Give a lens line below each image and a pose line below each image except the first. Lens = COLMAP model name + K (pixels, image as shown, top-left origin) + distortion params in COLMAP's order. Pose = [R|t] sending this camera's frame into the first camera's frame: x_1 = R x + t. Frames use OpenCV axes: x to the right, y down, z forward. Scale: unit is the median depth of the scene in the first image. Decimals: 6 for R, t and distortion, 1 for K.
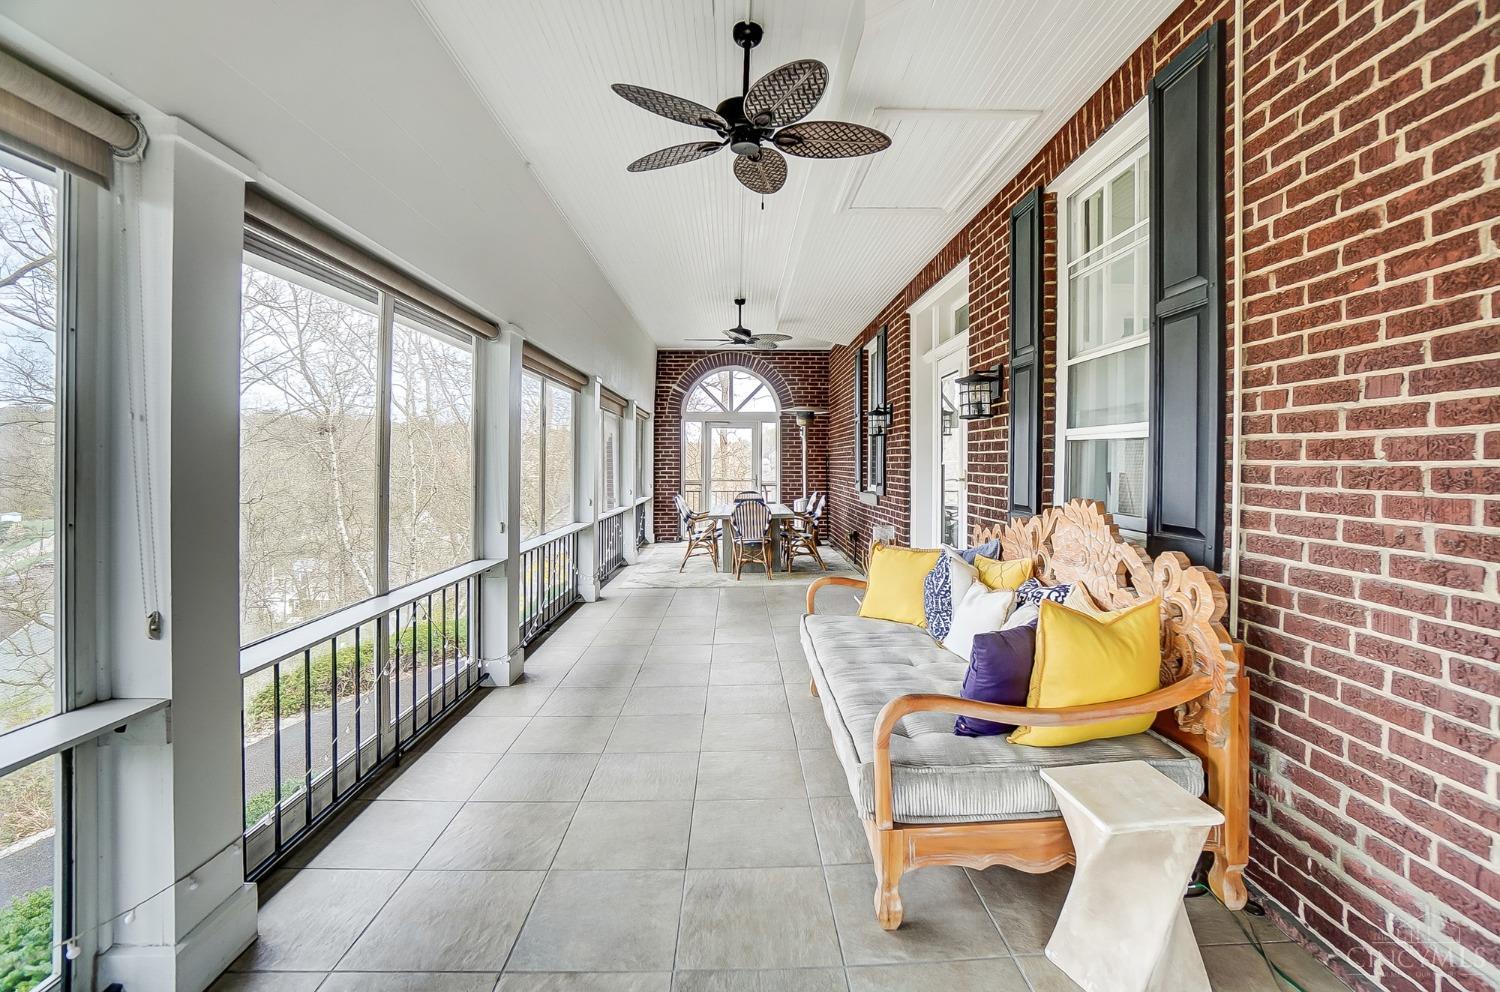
lens RADIAL K [[671.8, 0, 750.0], [0, 671.8, 496.0], [0, 0, 1]] dist [-0.001491, 0.000717]
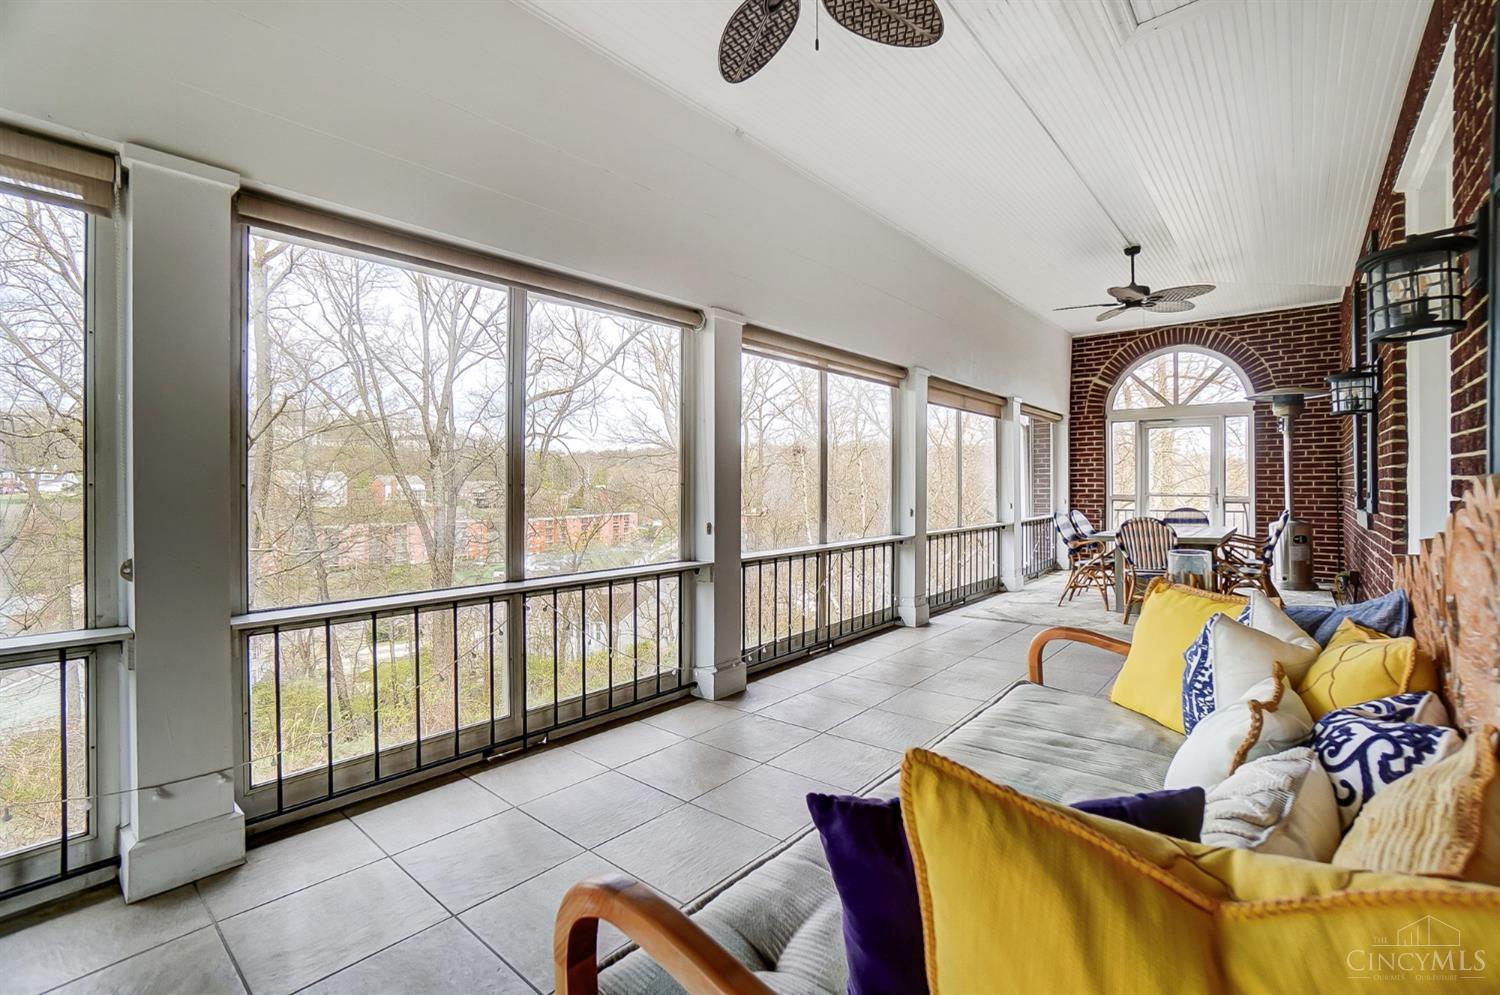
lens RADIAL K [[671.8, 0, 750.0], [0, 671.8, 497.5], [0, 0, 1]] dist [-0.001491, 0.000717]
pose [[0.767312, 0.009062, -0.641209, 0.095426], [-0.027396, 0.999450, -0.018659, 0.007284], [0.640688, 0.031884, 0.767139, 0.111868]]
